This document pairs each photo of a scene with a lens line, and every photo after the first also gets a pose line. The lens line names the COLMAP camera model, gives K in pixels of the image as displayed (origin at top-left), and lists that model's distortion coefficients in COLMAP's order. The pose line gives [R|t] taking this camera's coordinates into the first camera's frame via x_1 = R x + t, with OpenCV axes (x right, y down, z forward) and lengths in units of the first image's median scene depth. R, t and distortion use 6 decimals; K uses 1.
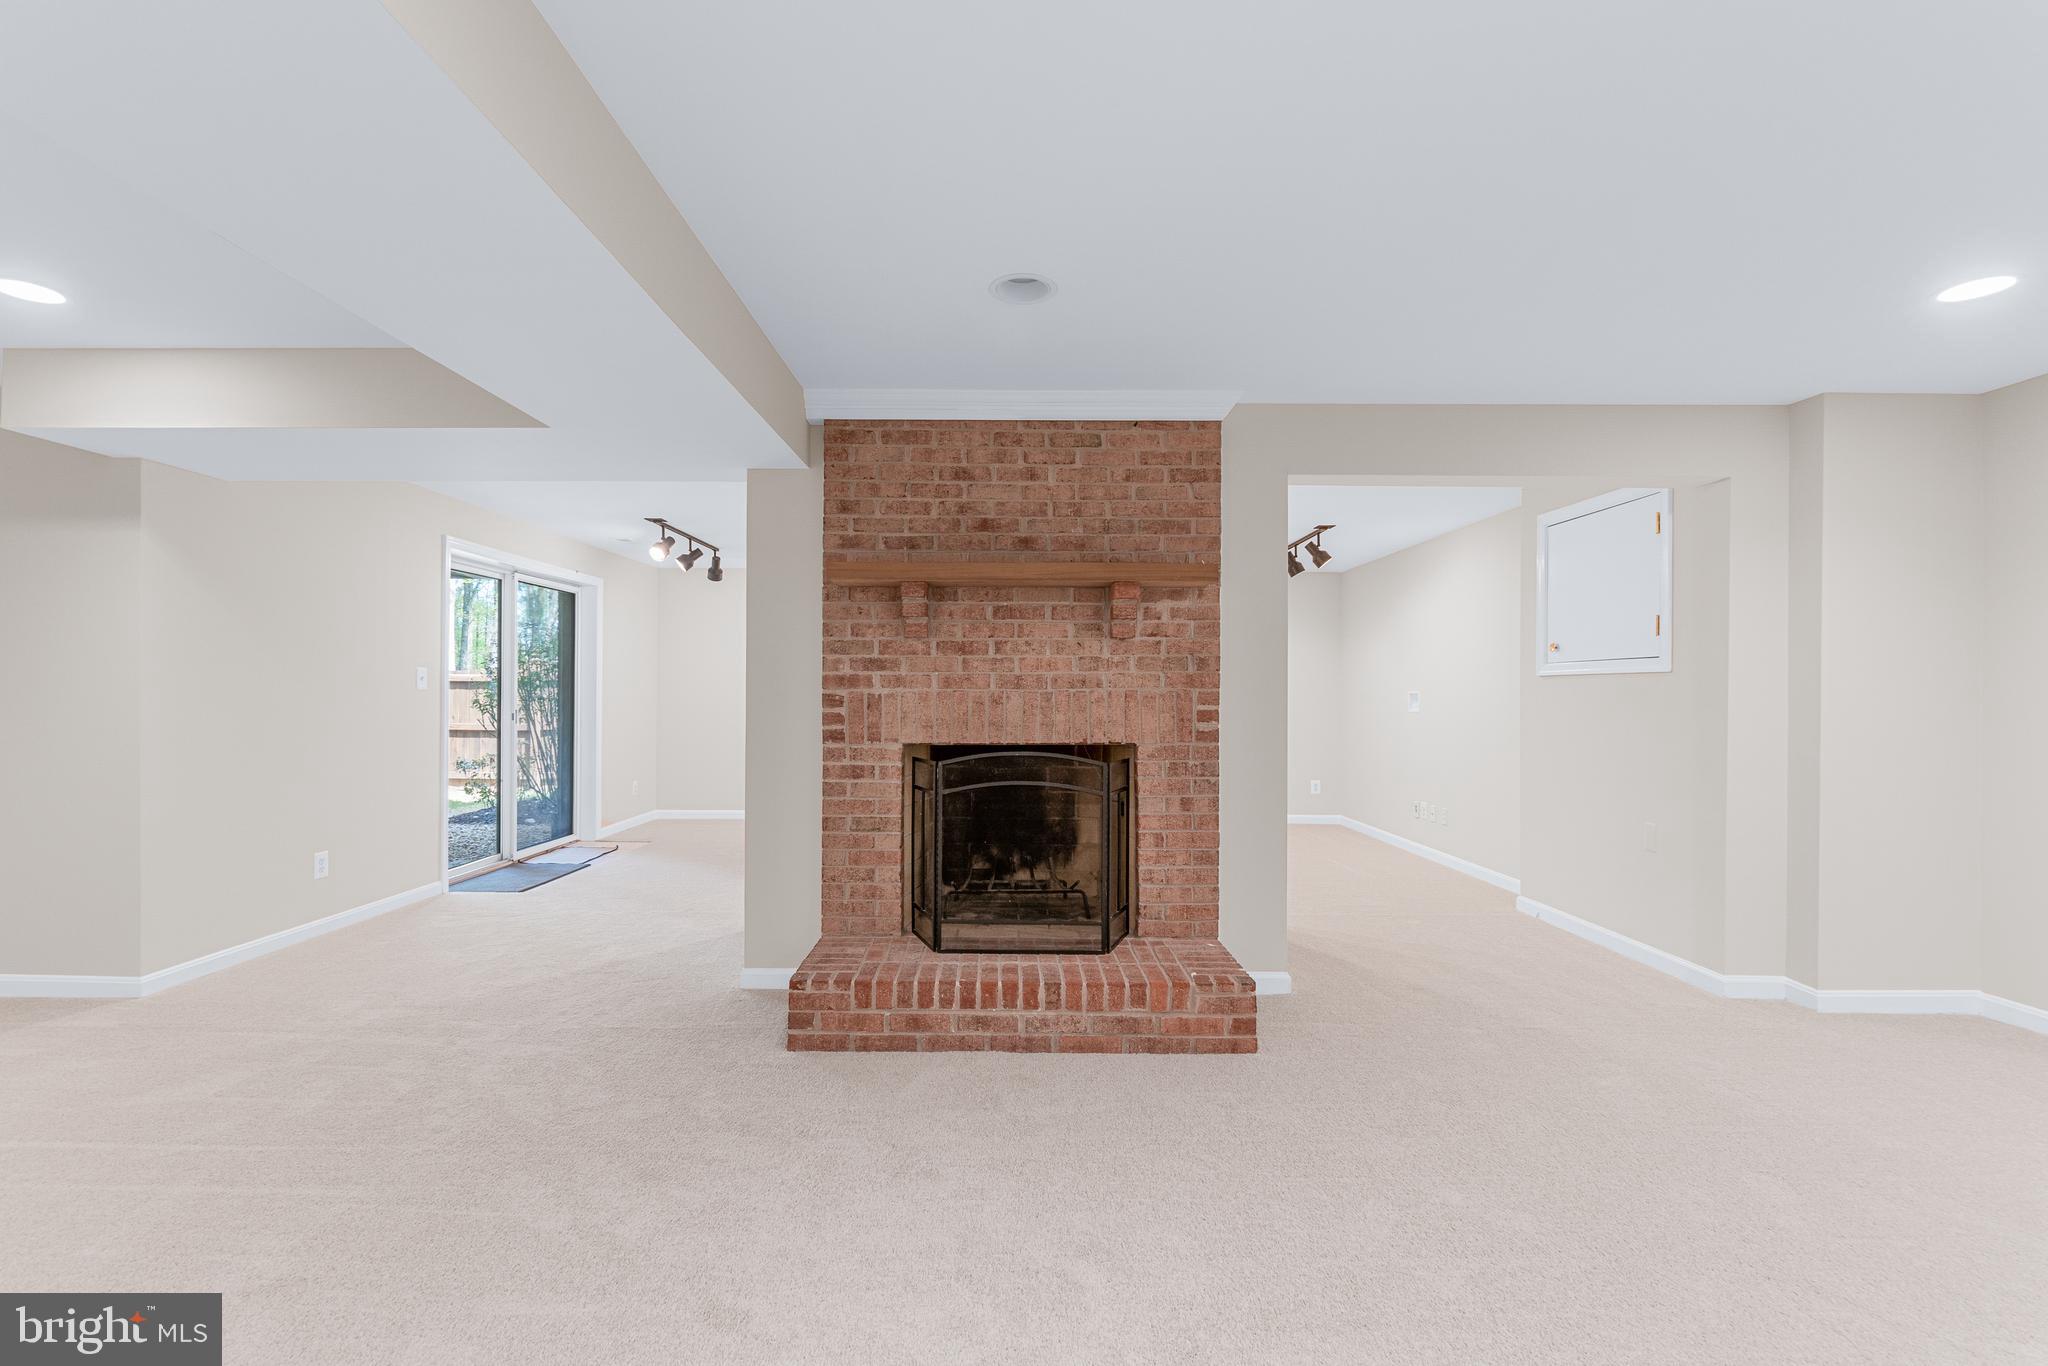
lens RADIAL K [[895.0, 0, 1014.6], [0, 895.0, 684.2], [0, 0, 1]] dist [-0.004894, 0.001008]
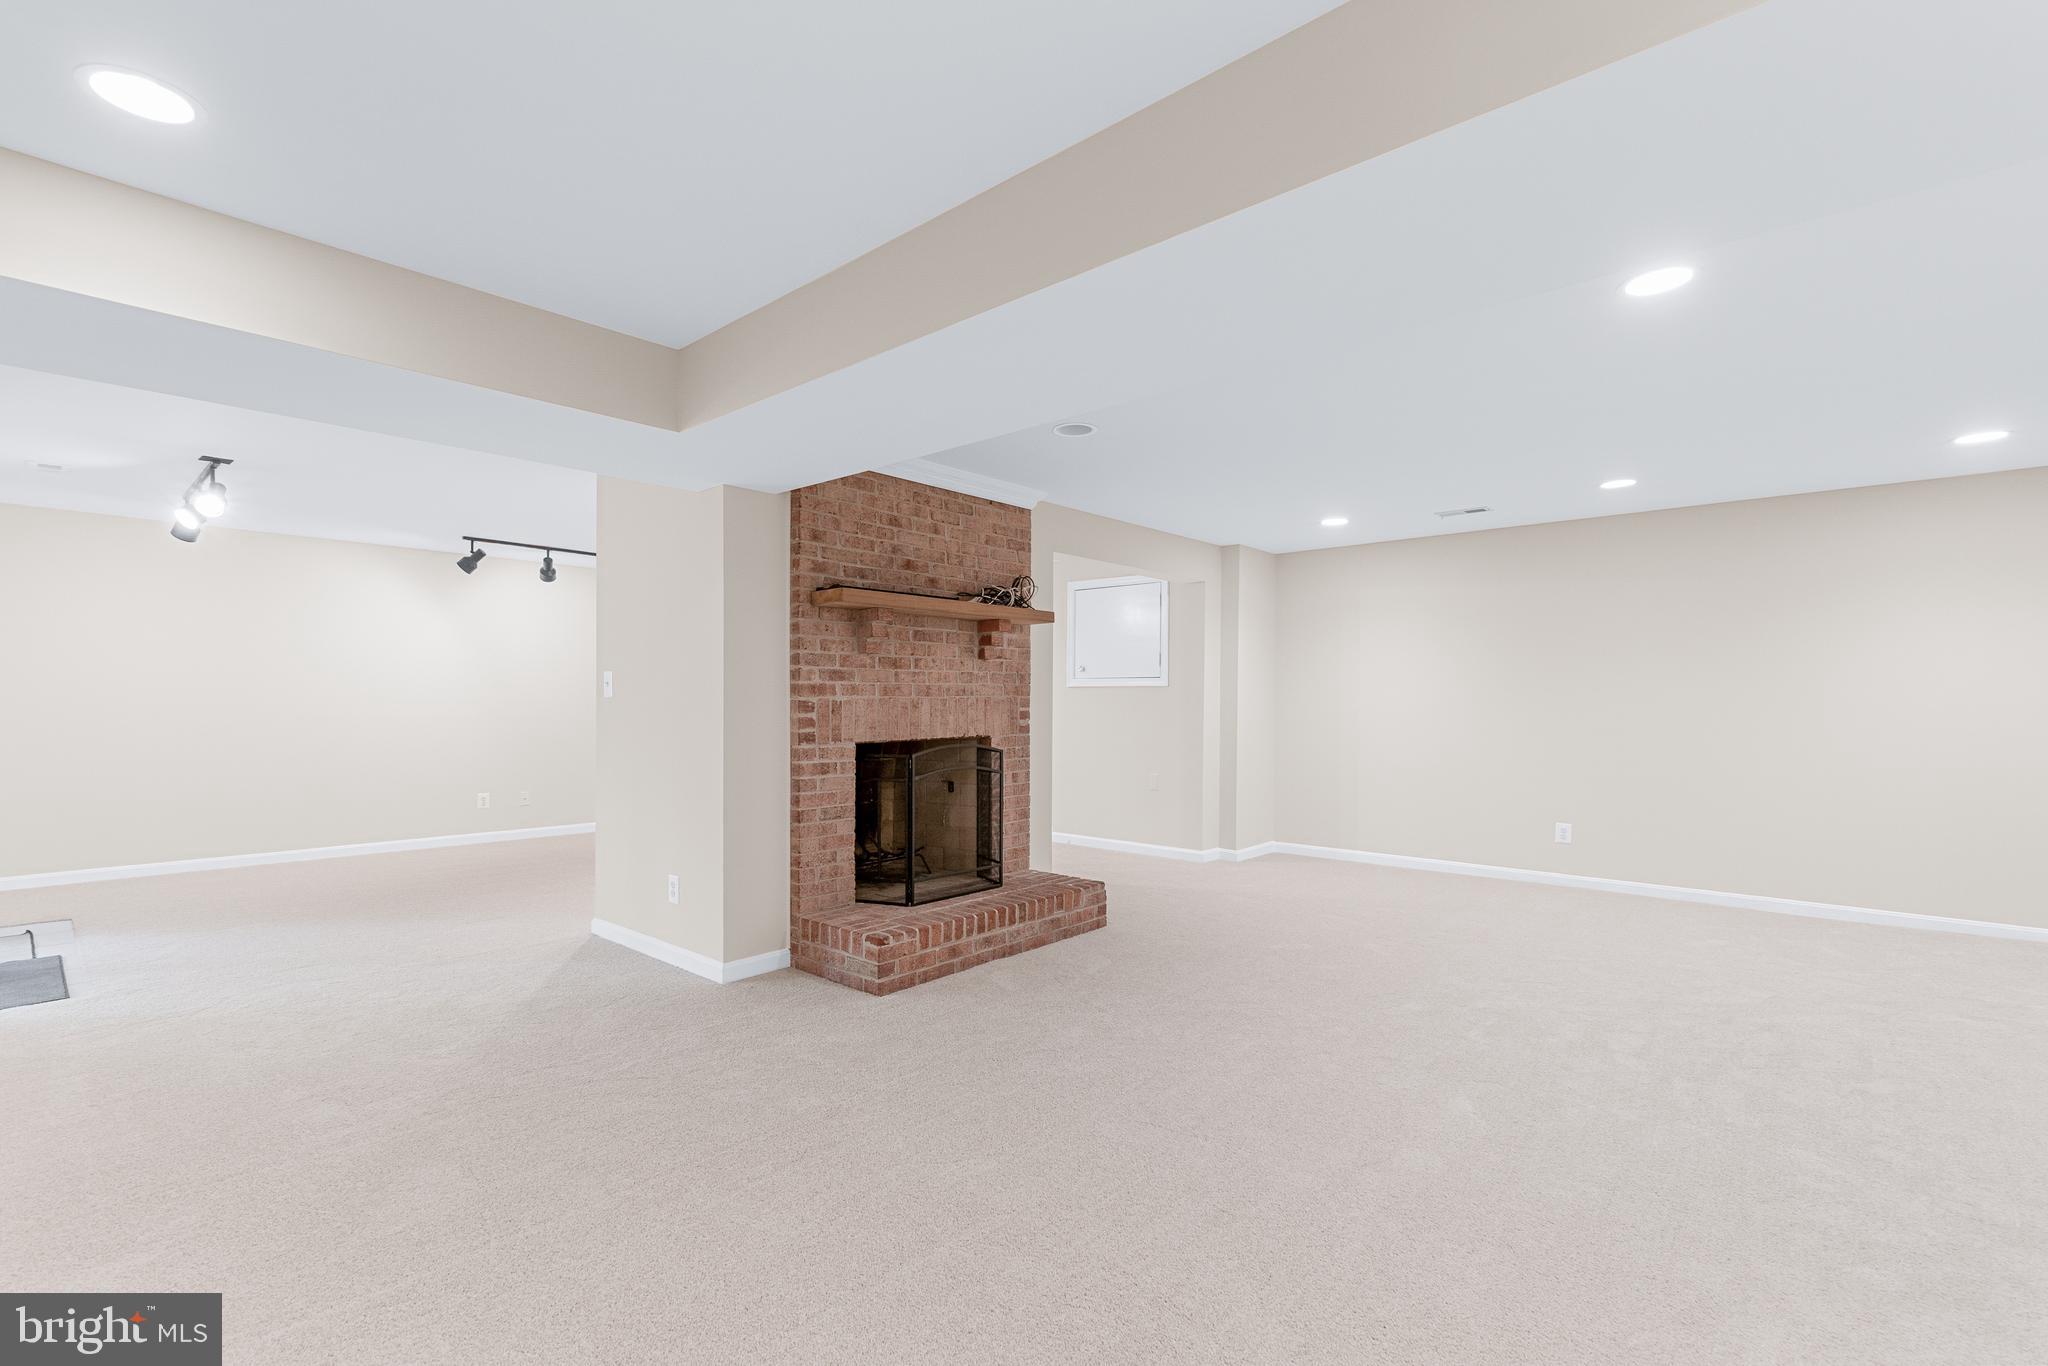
lens RADIAL K [[895.0, 0, 1018.4], [0, 895.0, 702.3], [0, 0, 1]] dist [-0.004894, 0.001008]
pose [[0.667309, -0.004756, 0.744766, -0.862906], [-0.008486, 0.999866, 0.013989, -0.005182], [-0.744733, -0.015655, 0.667179, 0.050776]]
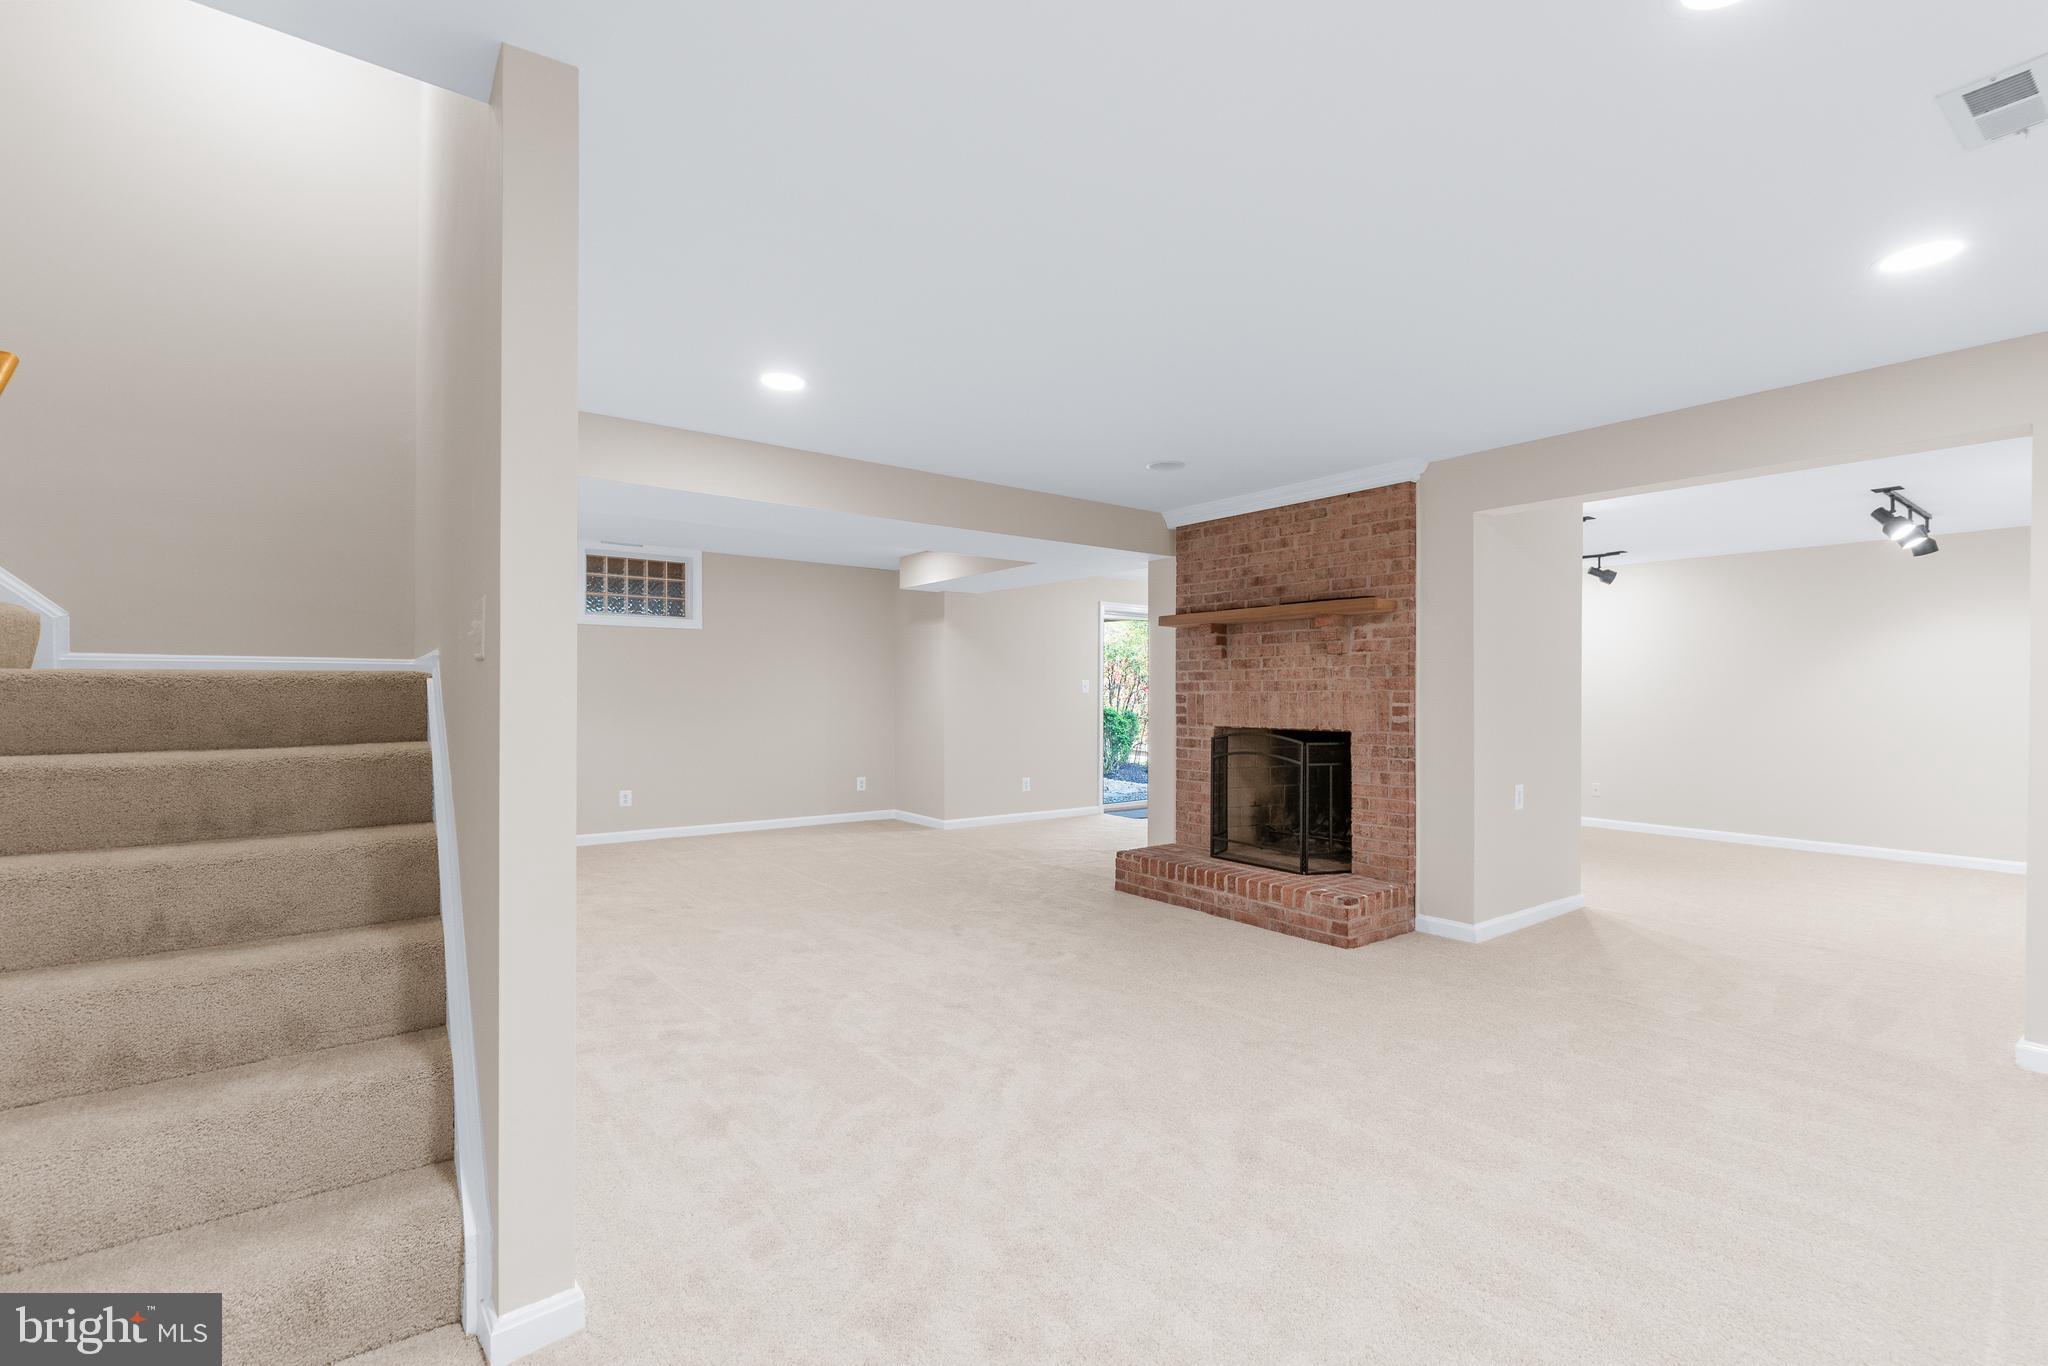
lens RADIAL K [[895.0, 0, 1022.4], [0, 895.0, 681.9], [0, 0, 1]] dist [-0.004894, 0.001008]
pose [[0.608626, -0.012868, -0.793353, 0.913003], [0.004946, 0.999911, -0.012425, 0.006434], [0.793442, 0.003638, 0.608635, -0.219861]]
